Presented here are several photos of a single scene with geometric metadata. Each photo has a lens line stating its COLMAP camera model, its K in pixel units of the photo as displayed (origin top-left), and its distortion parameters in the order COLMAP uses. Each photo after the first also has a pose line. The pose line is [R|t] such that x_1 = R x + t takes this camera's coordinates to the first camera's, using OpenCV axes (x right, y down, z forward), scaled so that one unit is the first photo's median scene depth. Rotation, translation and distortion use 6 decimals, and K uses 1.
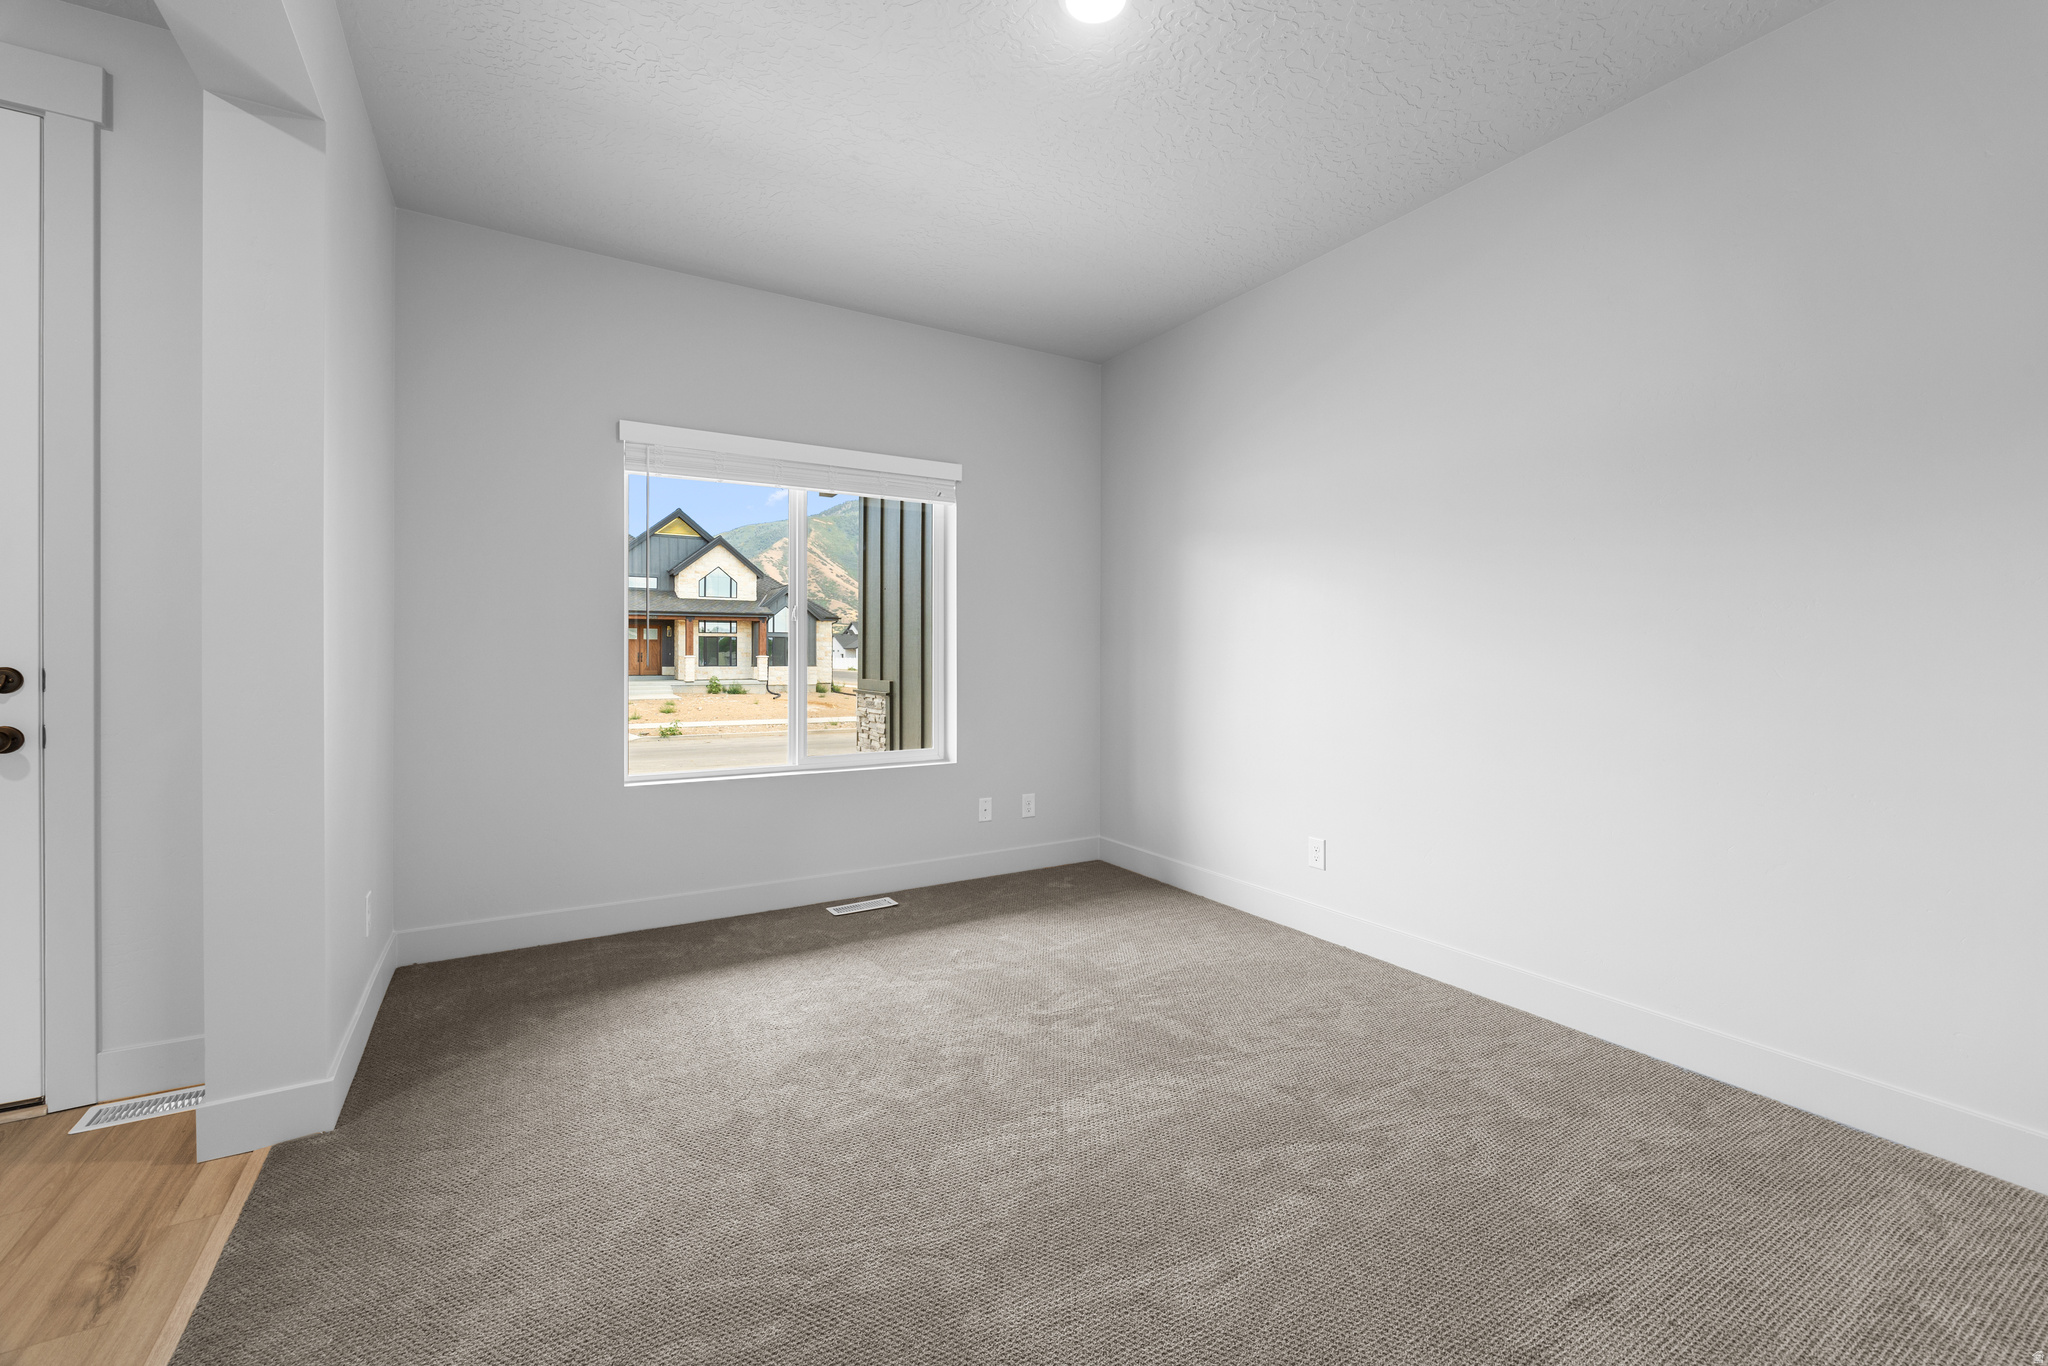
lens RADIAL K [[836.7, 0, 1031.3], [0, 836.7, 677.5], [0, 0, 1]] dist [0.002606, -0.001276]
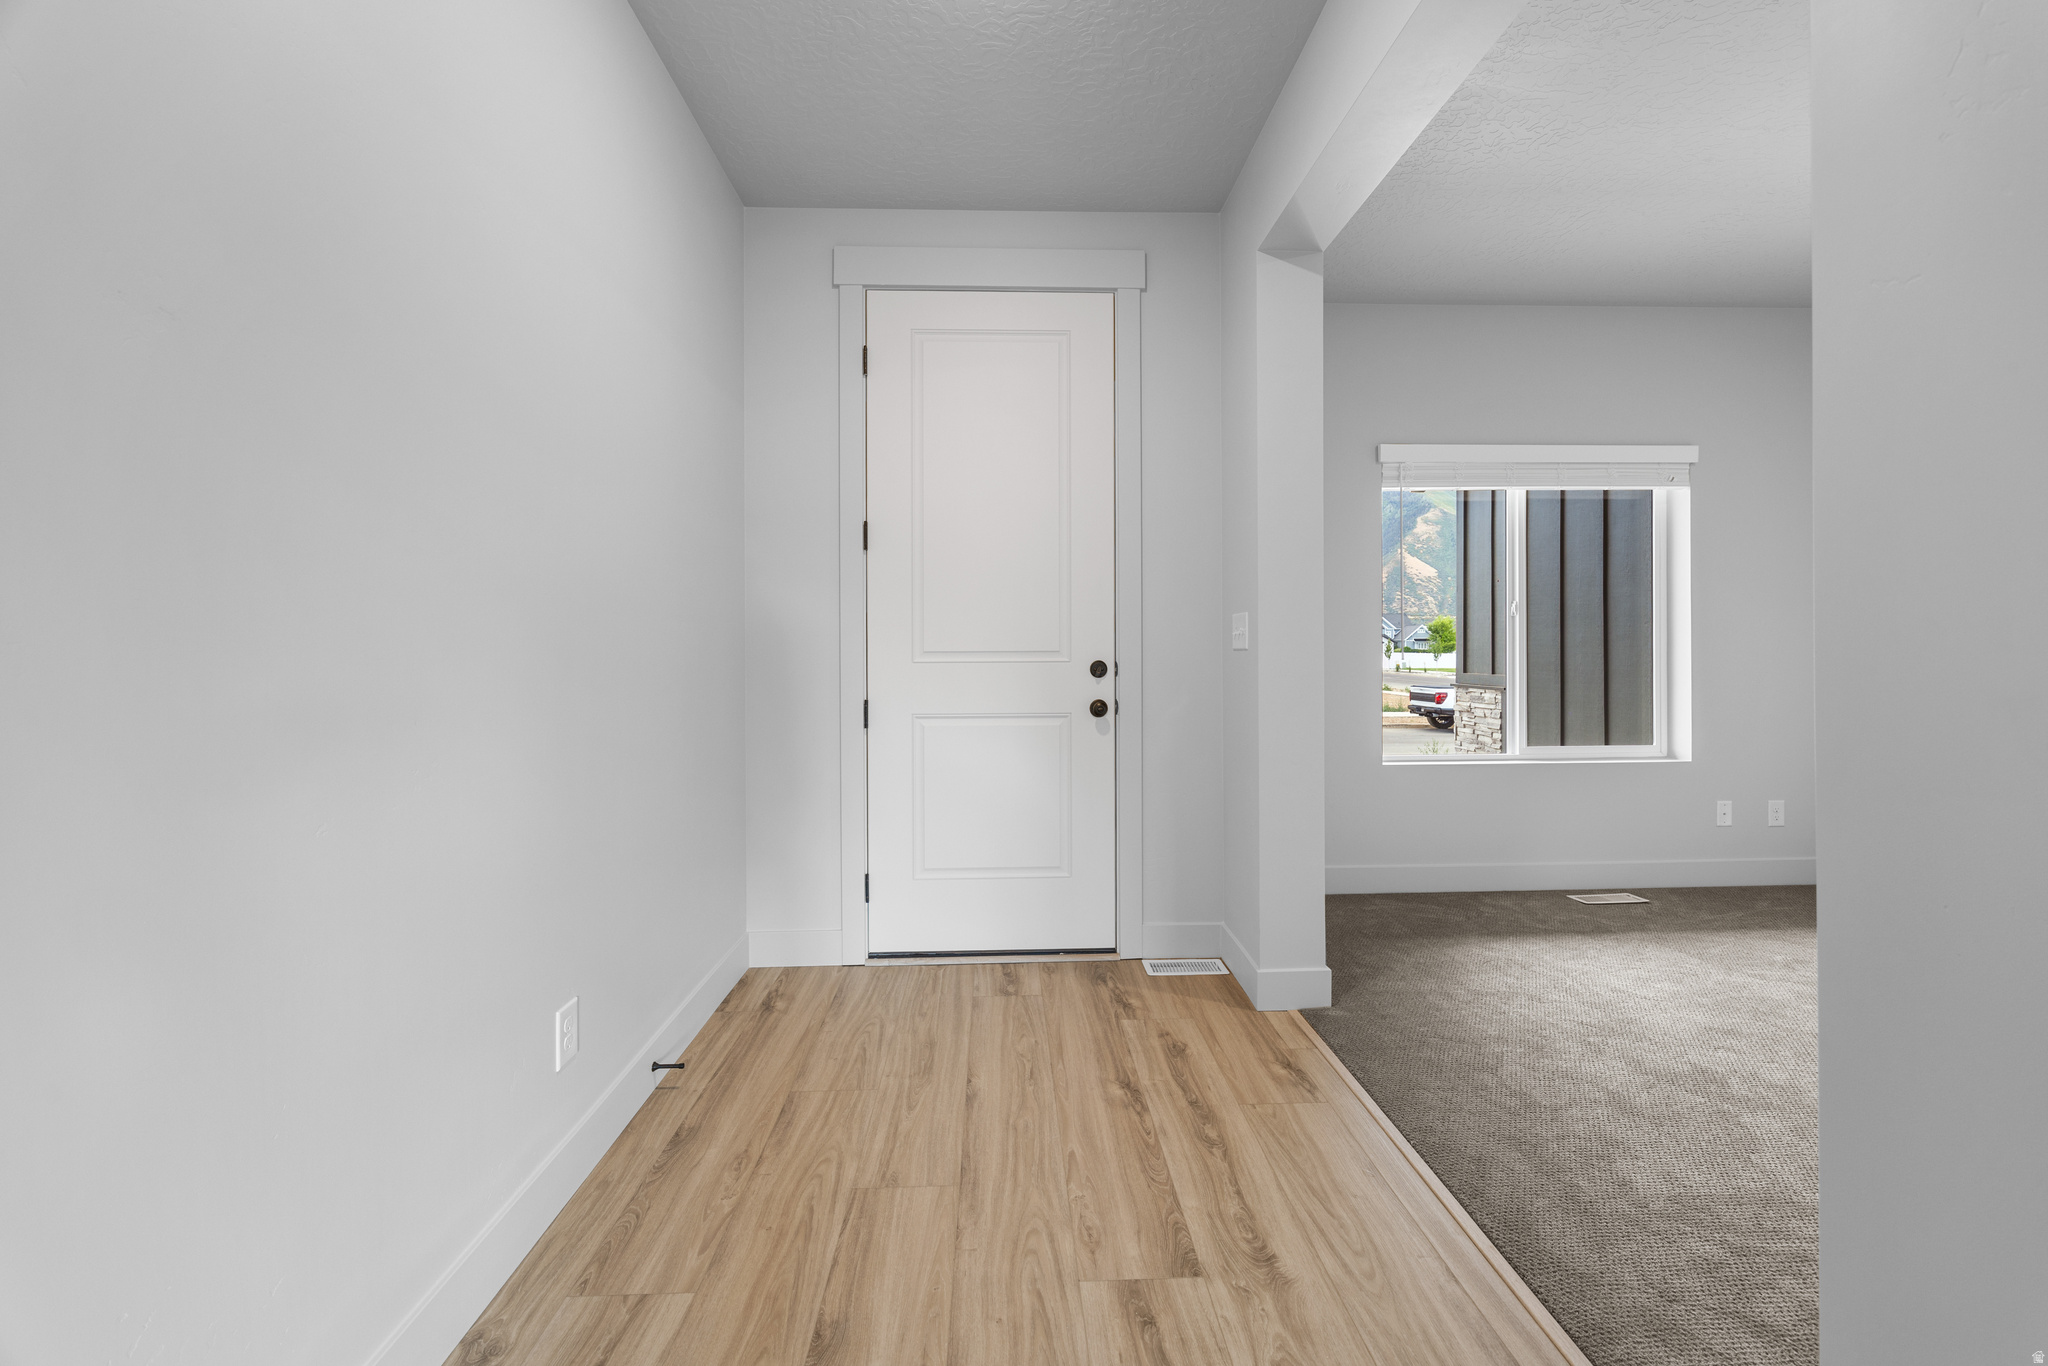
lens RADIAL K [[836.7, 0, 1028.7], [0, 836.7, 667.3], [0, 0, 1]] dist [0.002606, -0.001276]
pose [[0.878784, 0.000683, -0.477220, -0.360036], [-0.004595, 0.999965, -0.007030, 0.007435], [0.477198, 0.008371, 0.878756, -0.231188]]
